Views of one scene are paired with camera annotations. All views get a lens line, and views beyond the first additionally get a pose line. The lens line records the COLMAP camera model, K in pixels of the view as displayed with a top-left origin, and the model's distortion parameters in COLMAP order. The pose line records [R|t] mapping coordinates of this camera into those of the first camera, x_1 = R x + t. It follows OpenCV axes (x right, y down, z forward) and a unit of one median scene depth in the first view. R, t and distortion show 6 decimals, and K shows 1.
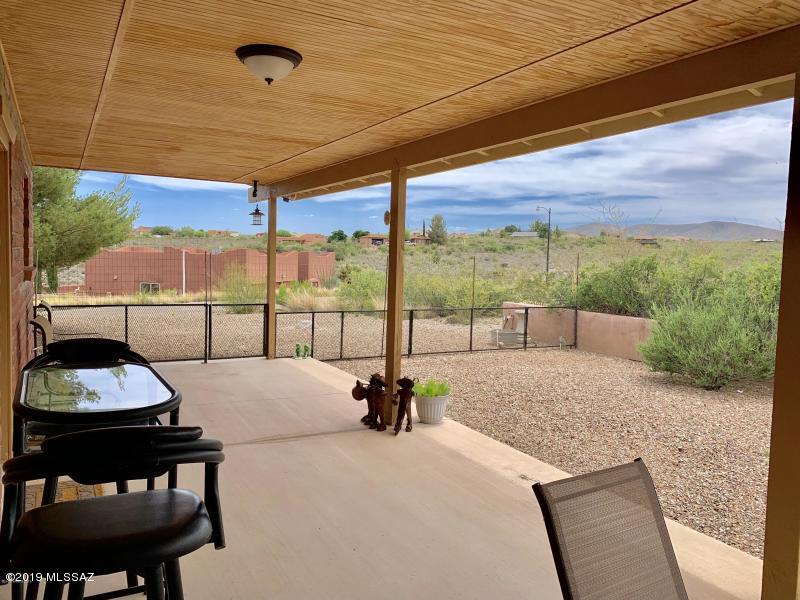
lens RADIAL K [[616.4, 0, 401.0], [0, 616.4, 297.0], [0, 0, 1]] dist [0.042285, -0.011344]
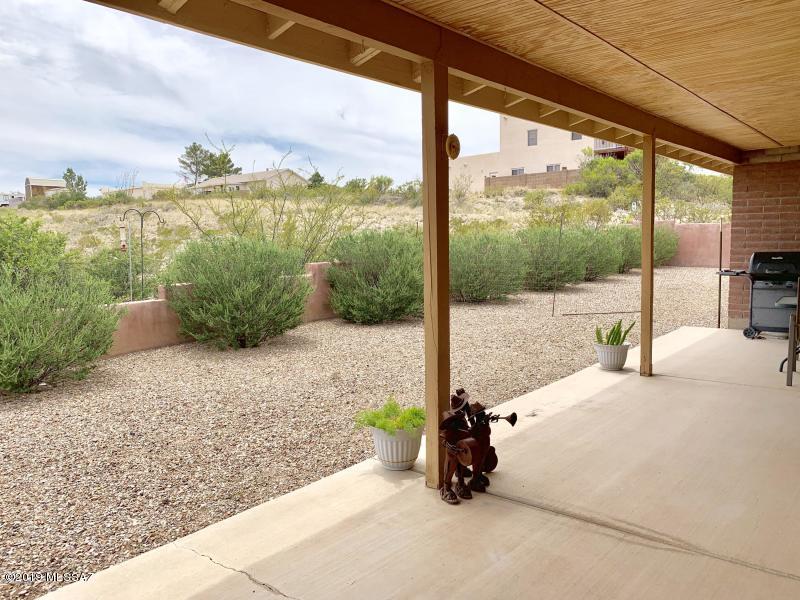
lens RADIAL K [[616.4, 0, 402.2], [0, 616.4, 301.9], [0, 0, 1]] dist [0.042285, -0.011344]
pose [[-0.364688, -0.119521, 0.923427, -0.618769], [0.082133, 0.983733, 0.159763, -0.091636], [-0.927500, 0.134108, -0.348939, 1.359760]]
